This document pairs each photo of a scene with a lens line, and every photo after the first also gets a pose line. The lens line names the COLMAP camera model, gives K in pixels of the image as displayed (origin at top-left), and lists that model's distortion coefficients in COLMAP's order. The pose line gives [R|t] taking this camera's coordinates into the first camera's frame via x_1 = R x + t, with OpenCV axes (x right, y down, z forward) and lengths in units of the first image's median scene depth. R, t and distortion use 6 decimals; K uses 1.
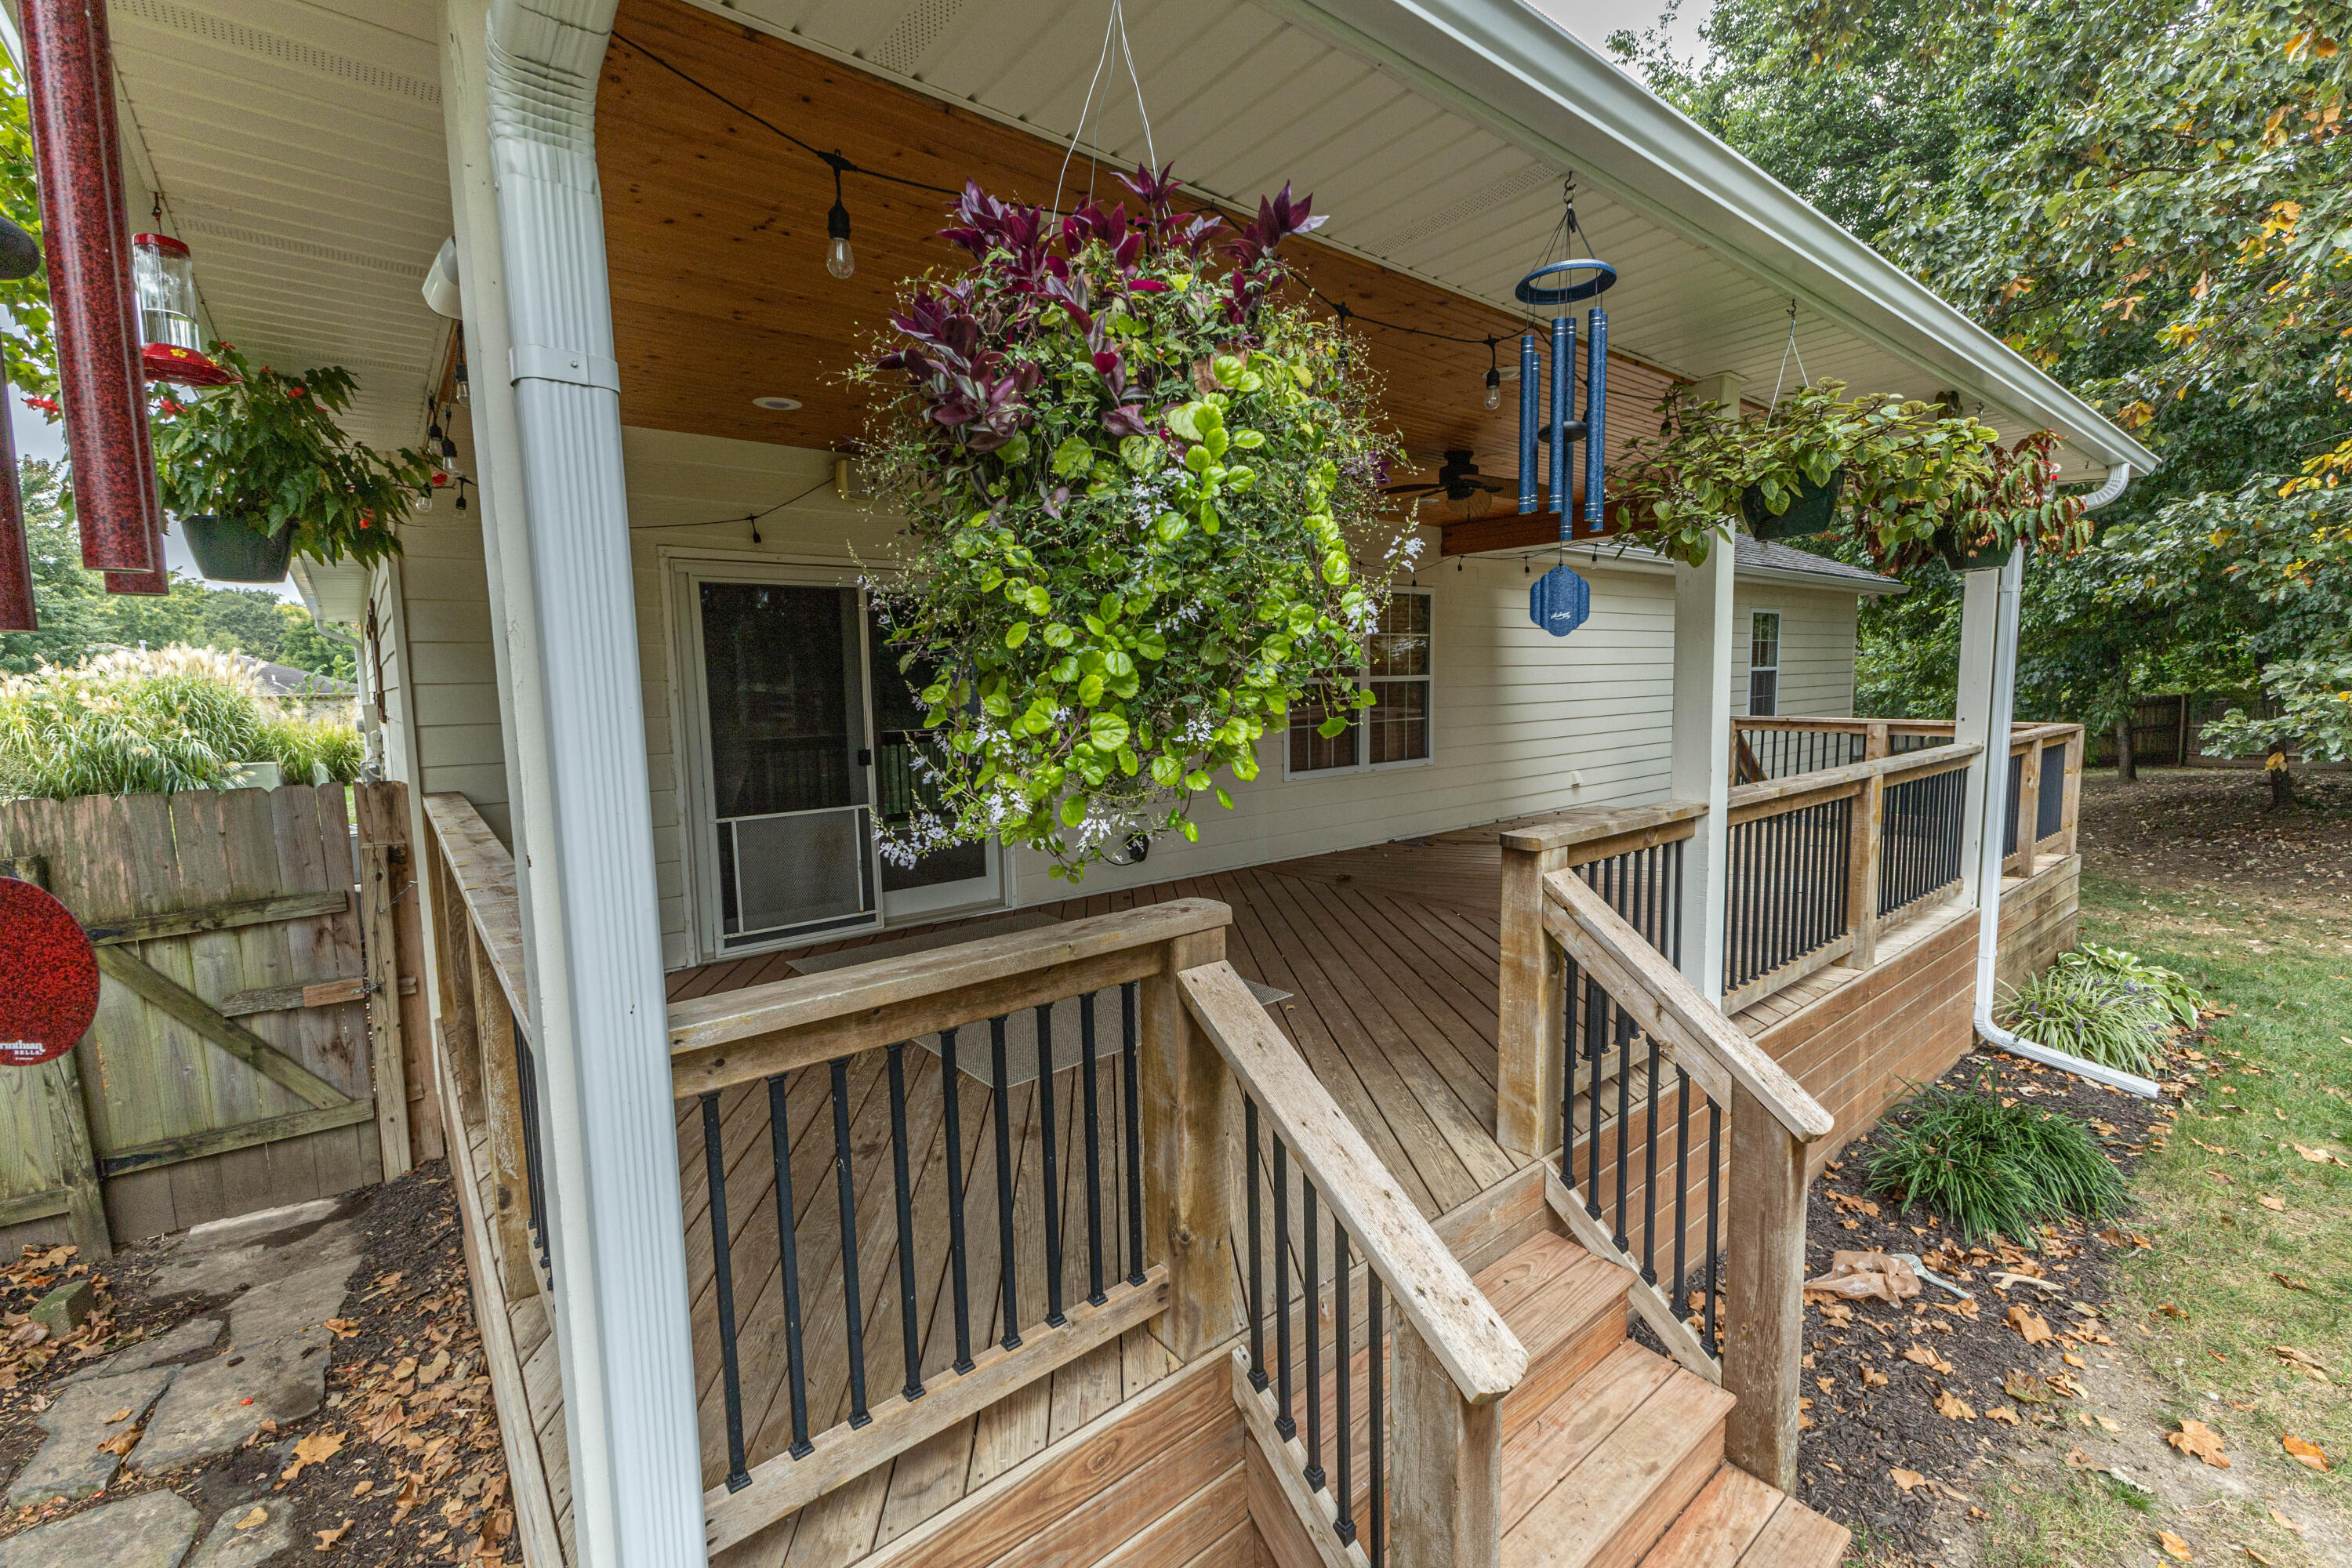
lens RADIAL K [[1006.8, 0, 1178.0], [0, 1006.8, 781.2], [0, 0, 1]] dist [0.011848, -0.004195]
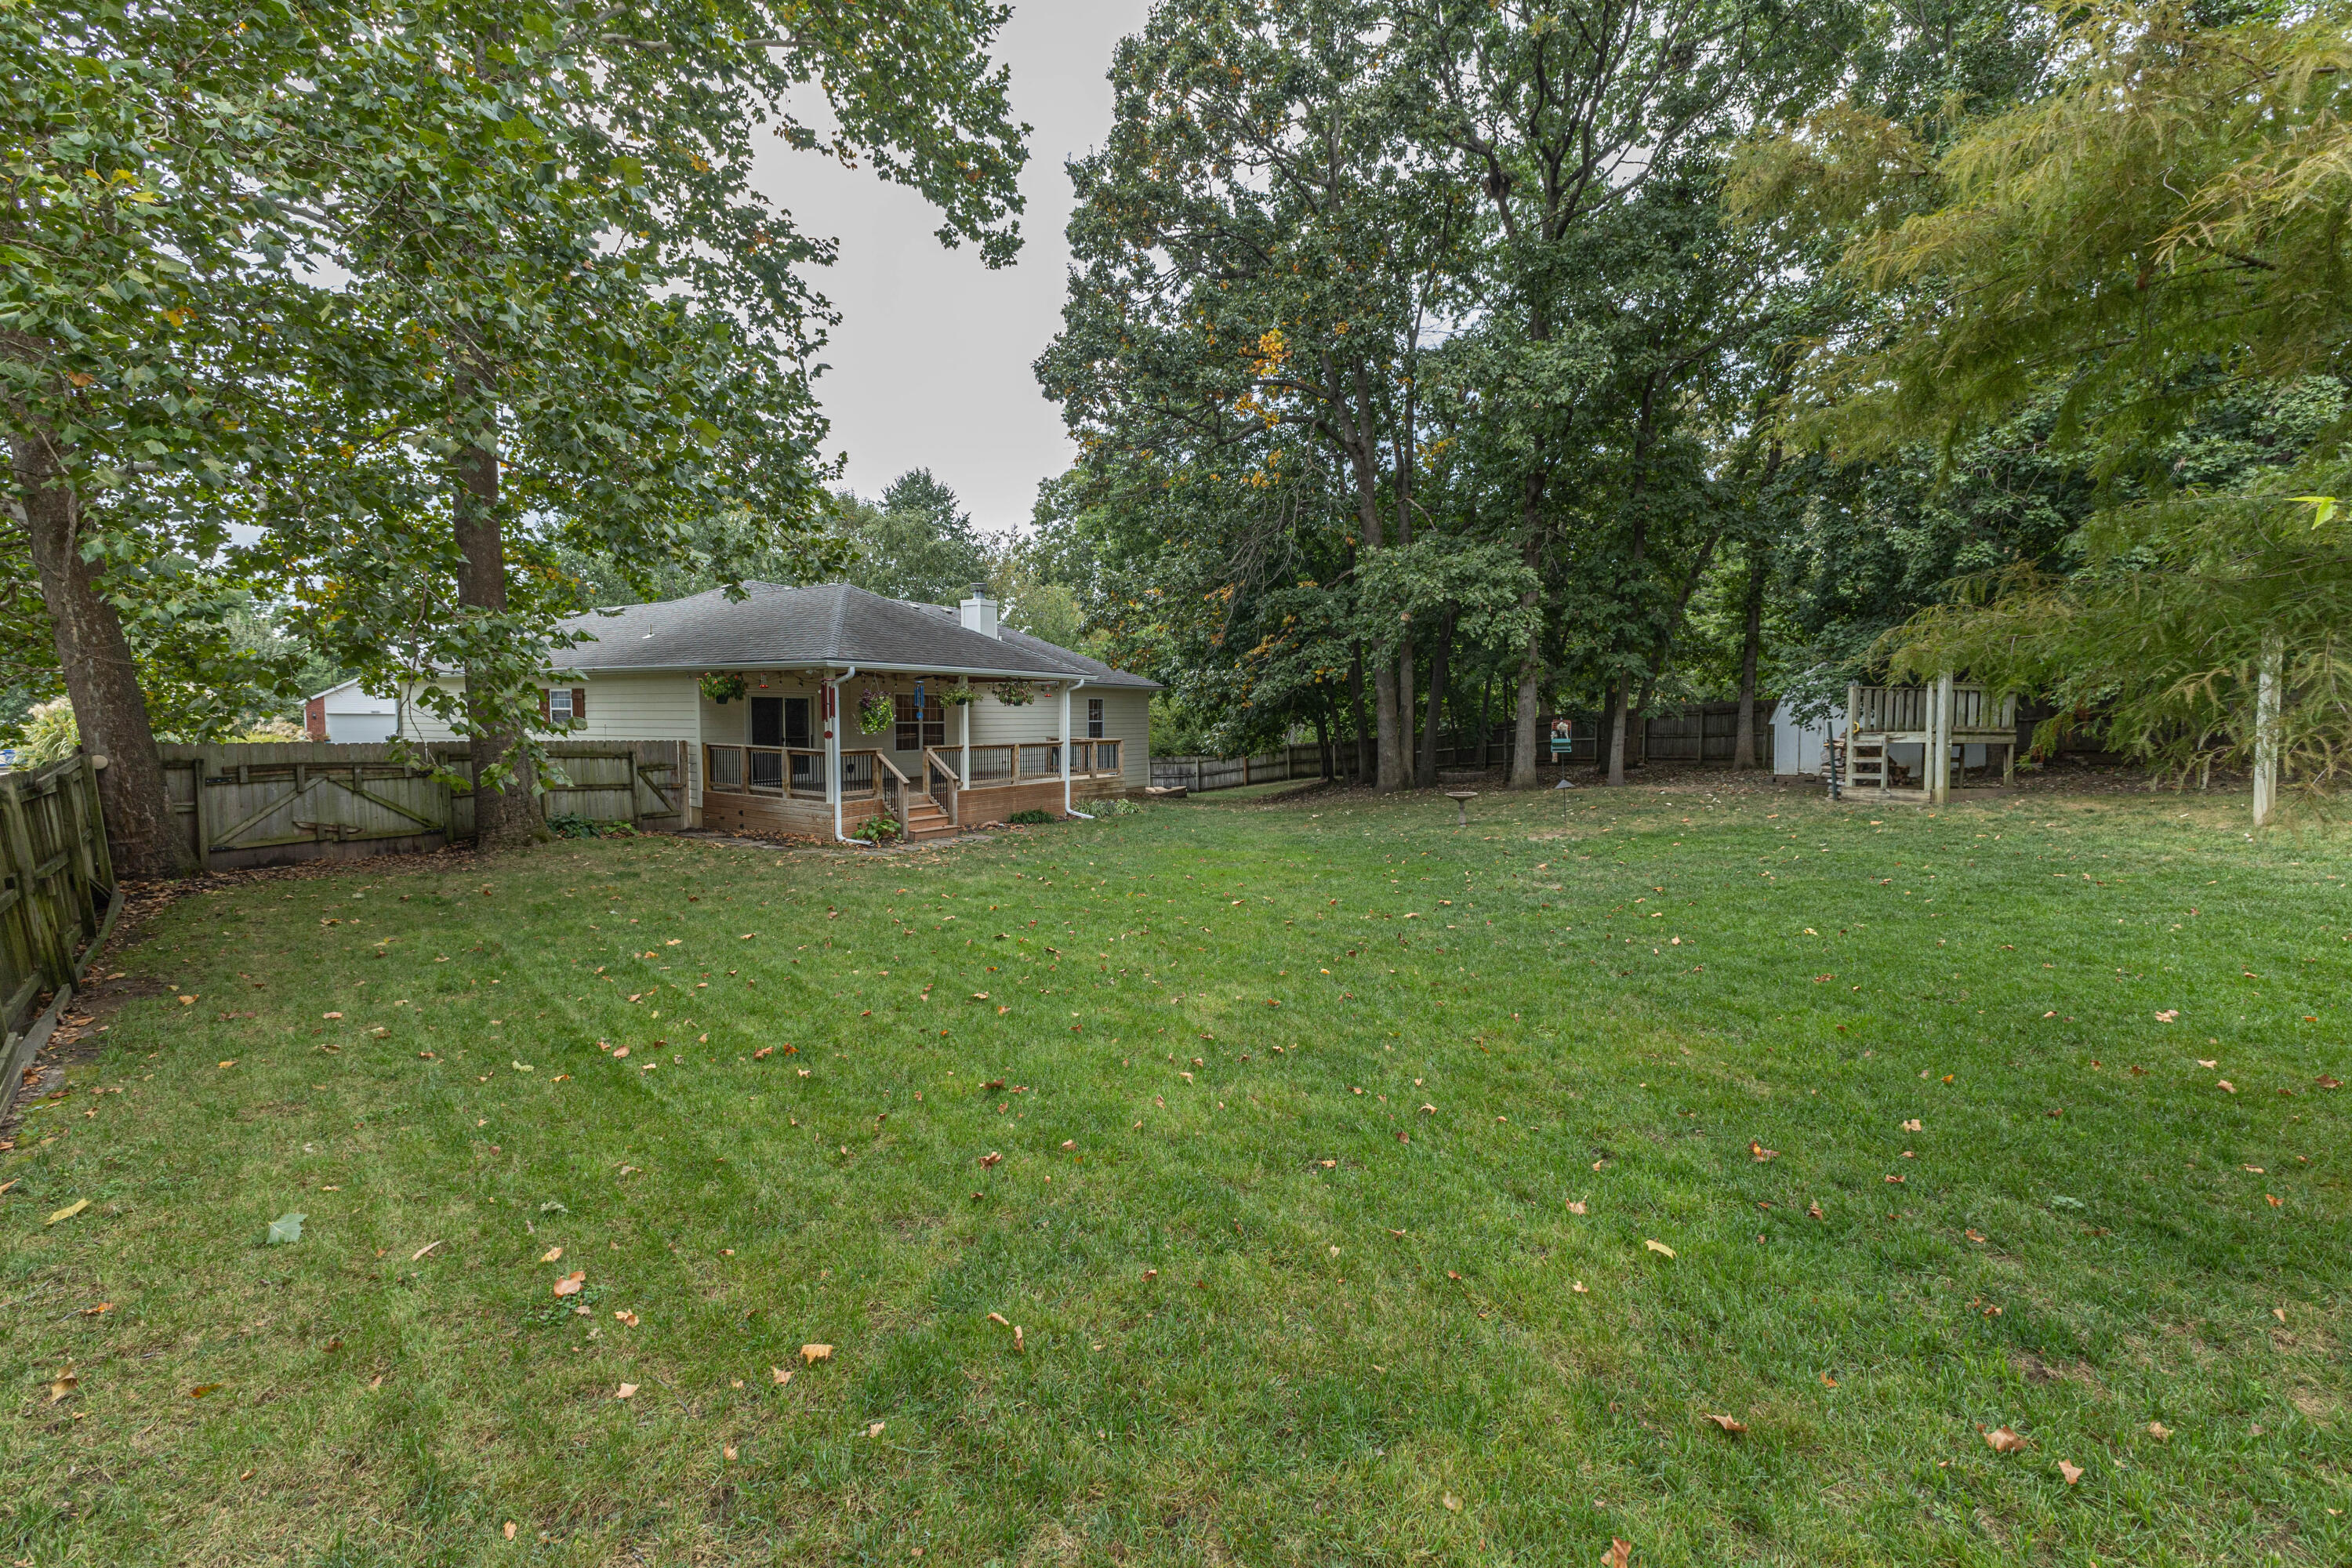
lens RADIAL K [[1006.8, 0, 1178.1], [0, 1006.8, 776.6], [0, 0, 1]] dist [0.011848, -0.004195]
pose [[0.935968, 0.003994, 0.352063, -0.325751], [0.011852, 0.999012, -0.042843, 0.403483], [-0.351887, 0.044272, 0.934995, -4.207729]]
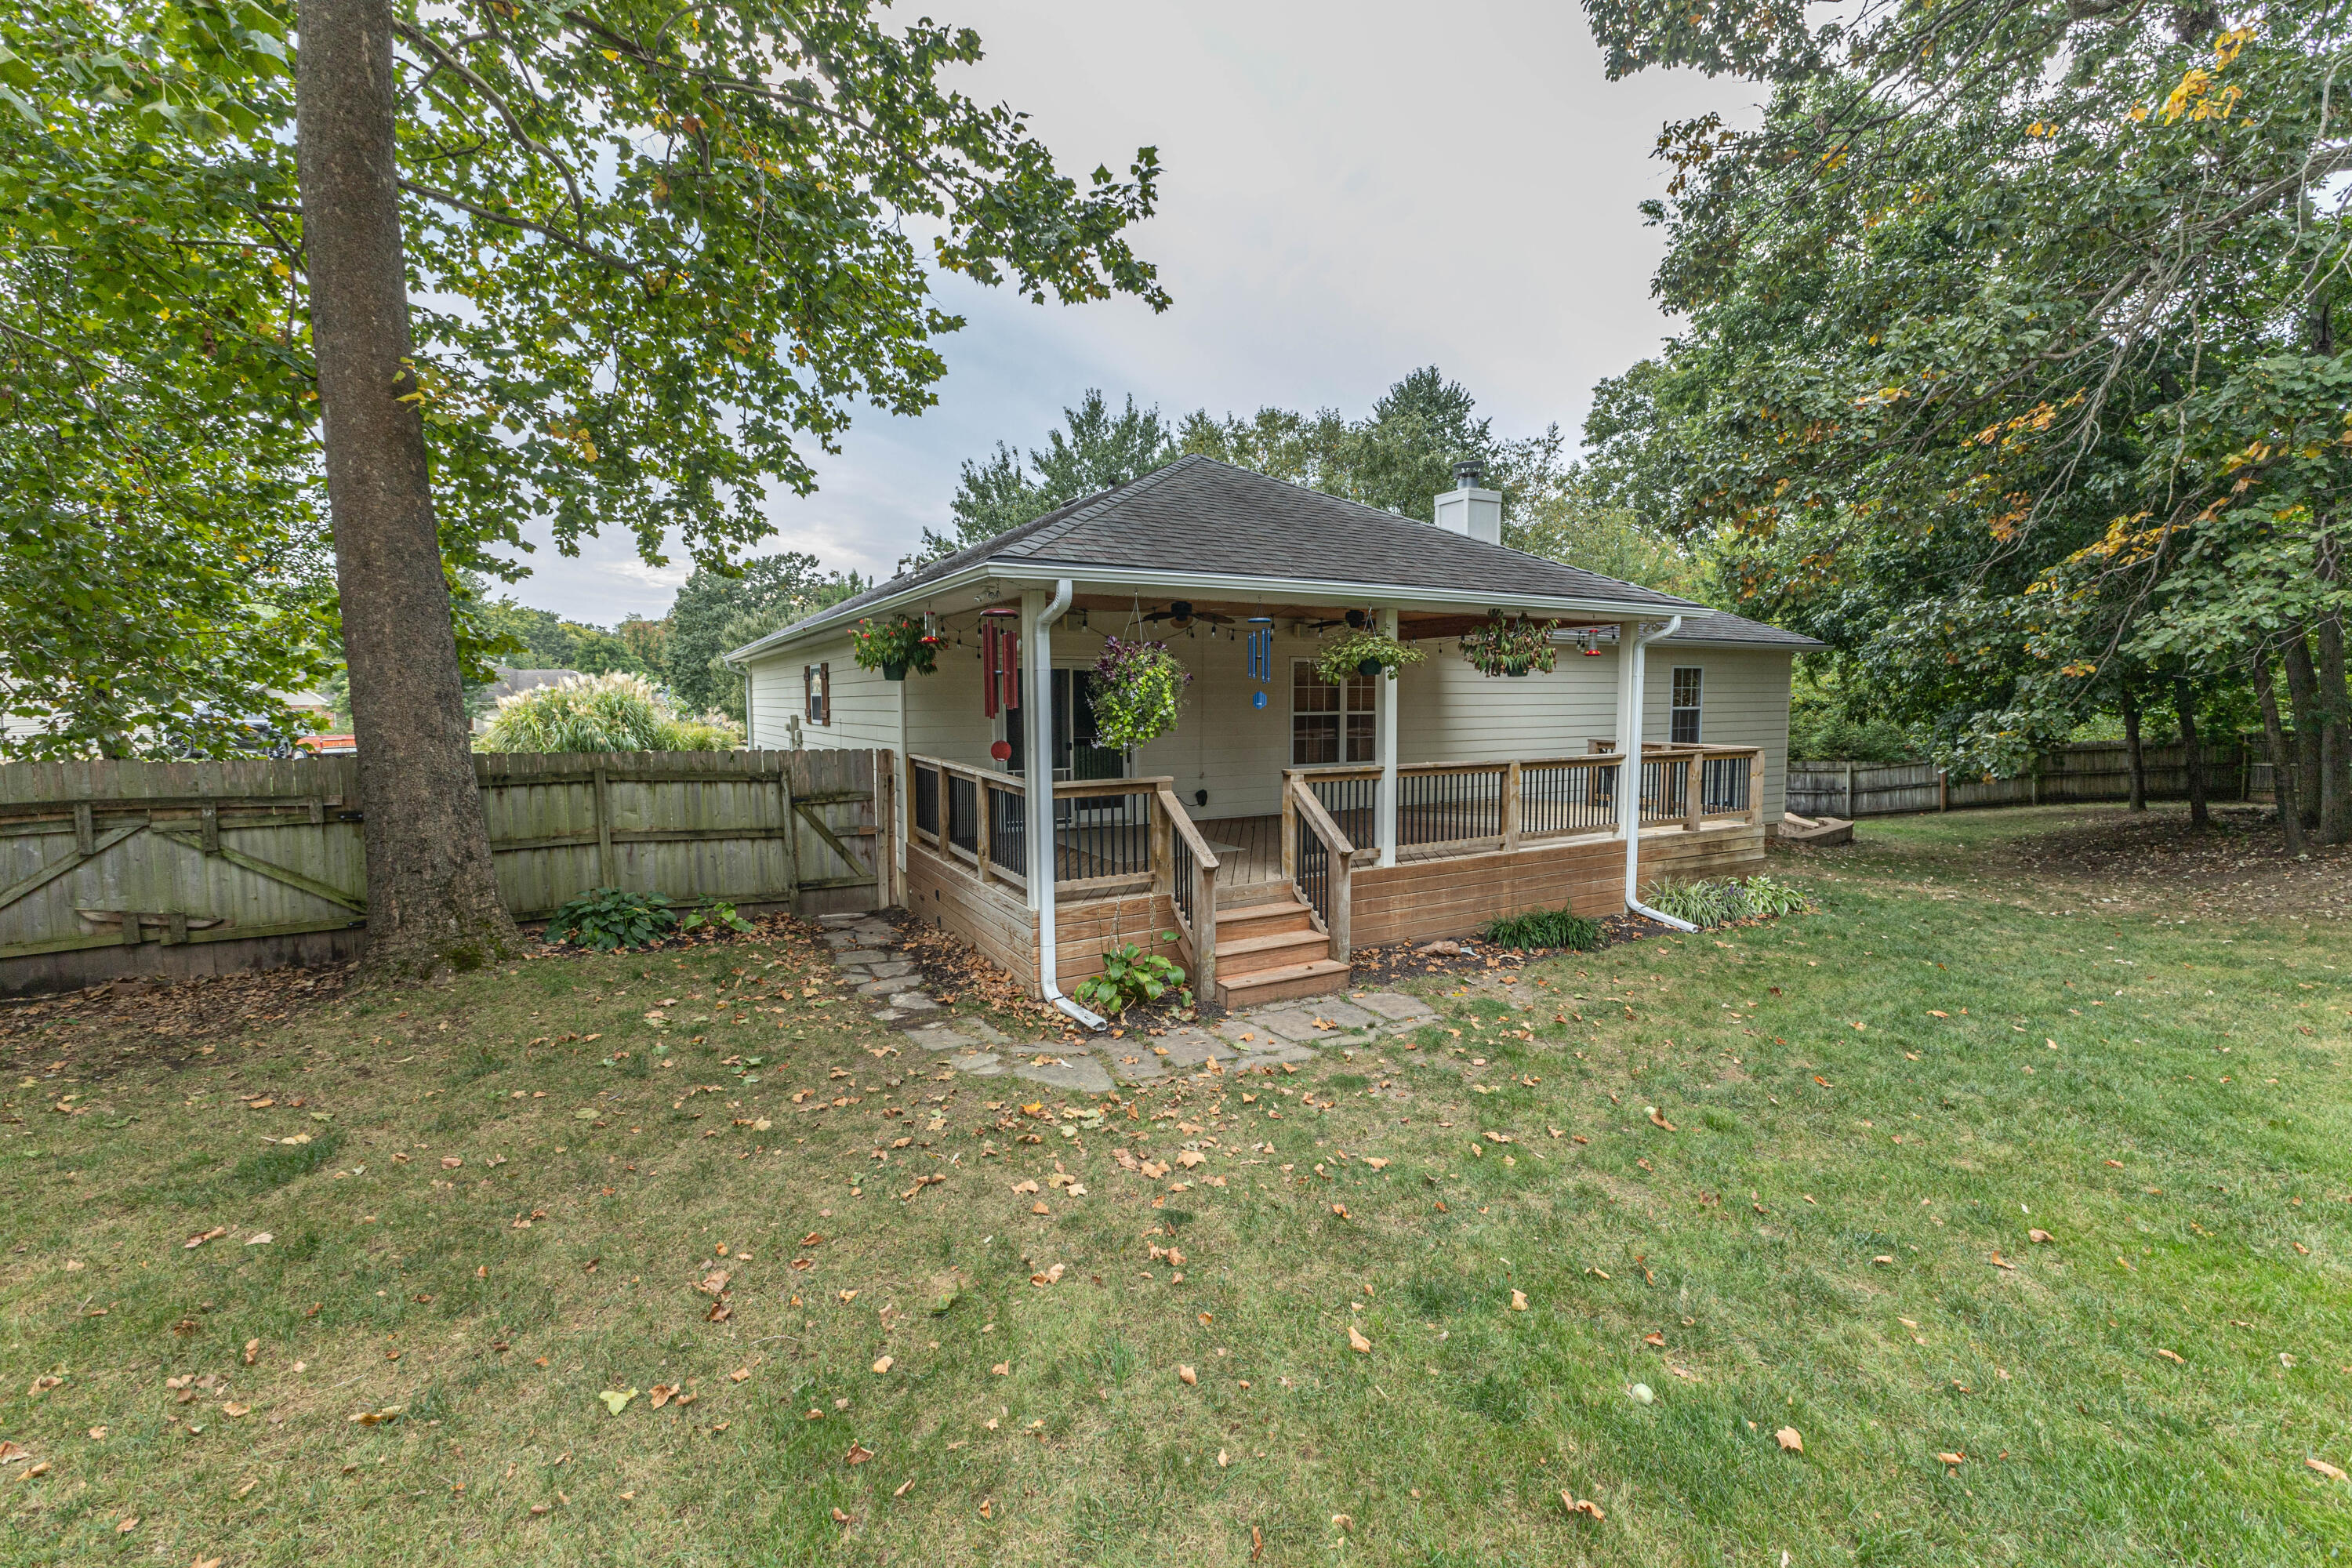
lens RADIAL K [[1006.8, 0, 1179.0], [0, 1006.8, 781.2], [0, 0, 1]] dist [0.011848, -0.004195]
pose [[0.986824, 0.030426, -0.158908, 0.347553], [-0.033401, 0.999313, -0.016081, 0.102082], [0.158310, 0.021177, 0.987162, -1.422719]]
